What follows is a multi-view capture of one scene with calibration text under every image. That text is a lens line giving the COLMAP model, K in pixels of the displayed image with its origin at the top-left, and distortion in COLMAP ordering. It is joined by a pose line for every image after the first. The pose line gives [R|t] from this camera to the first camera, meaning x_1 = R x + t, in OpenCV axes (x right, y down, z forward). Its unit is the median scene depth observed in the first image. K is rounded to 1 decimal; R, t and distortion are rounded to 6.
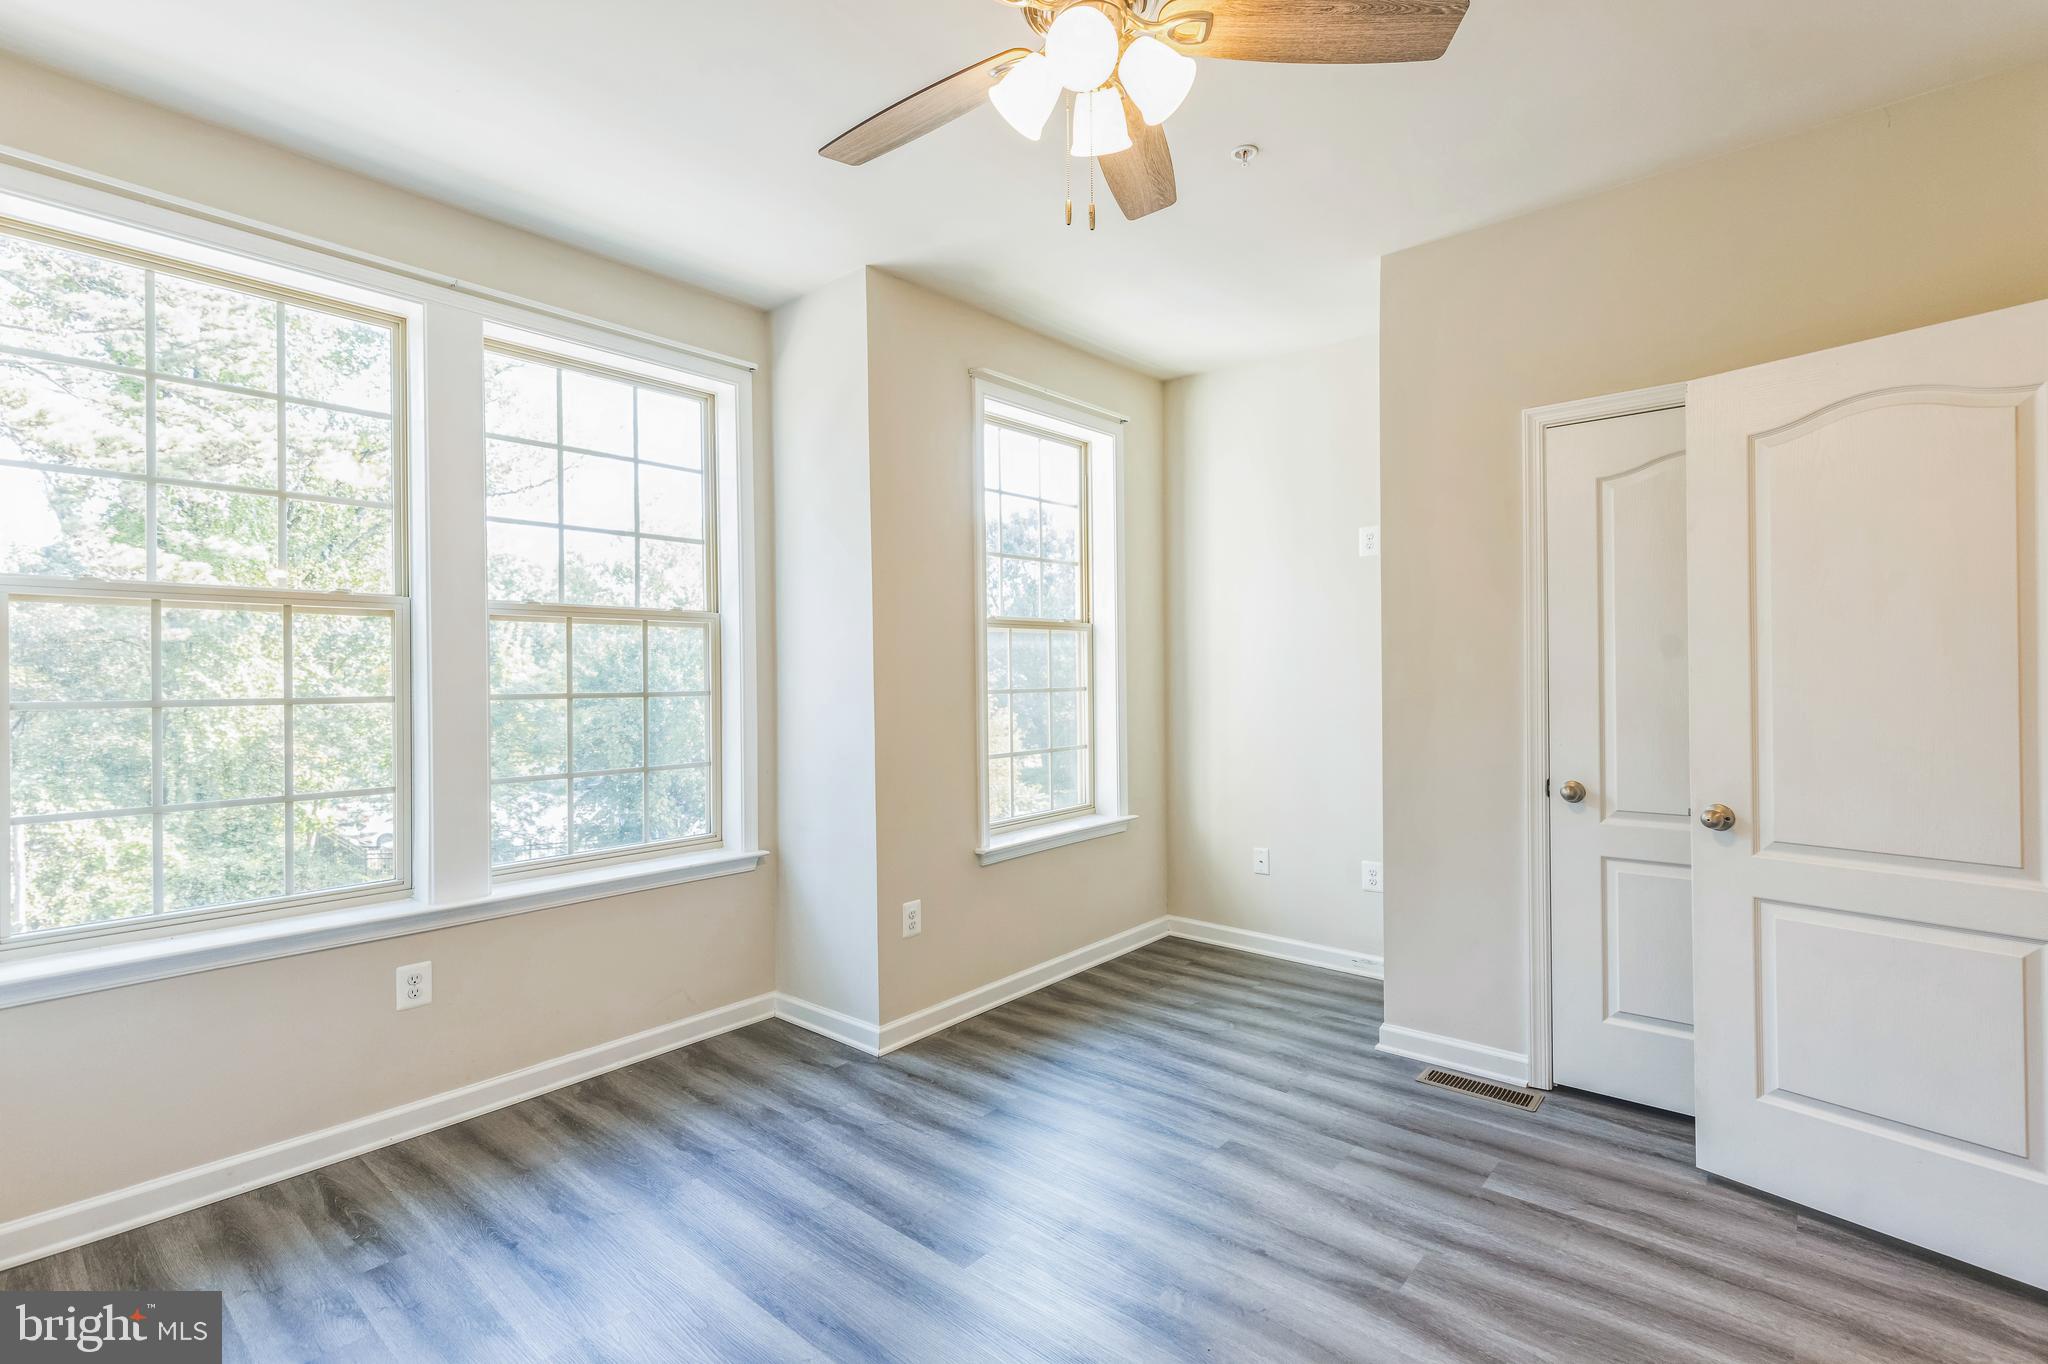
lens RADIAL K [[928.6, 0, 1029.7], [0, 928.6, 676.1], [0, 0, 1]] dist [0.001689, 0.000005]
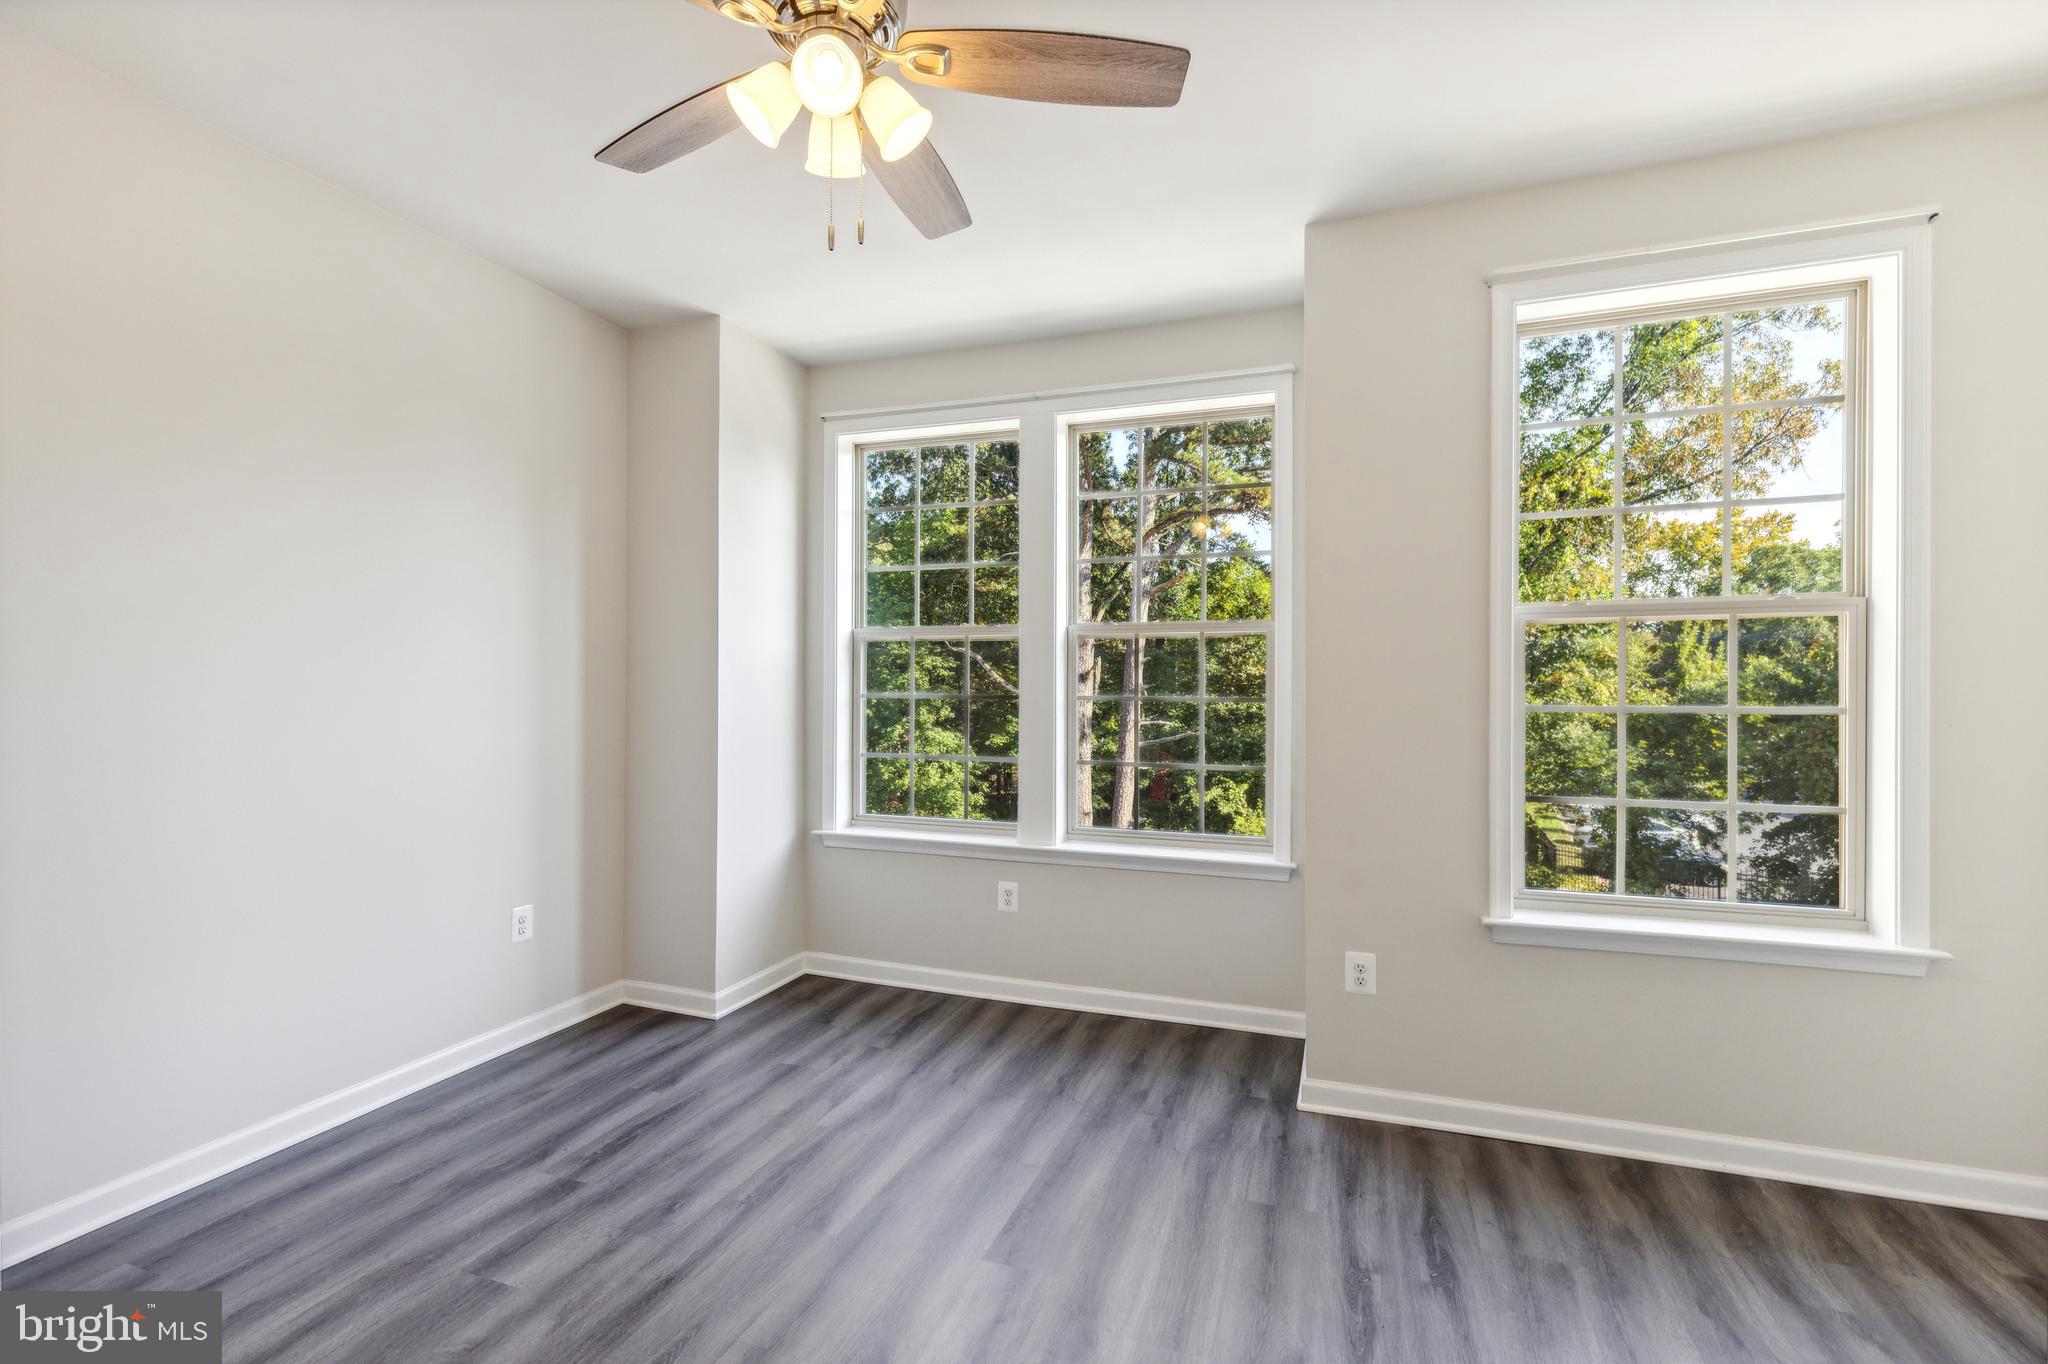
lens RADIAL K [[928.6, 0, 1019.1], [0, 928.6, 683.0], [0, 0, 1]] dist [0.001689, 0.000005]
pose [[0.350455, 0.007857, -0.936546, 0.606855], [-0.007706, 0.999955, 0.005505, -0.004358], [0.936548, 0.005288, 0.350500, 0.455113]]
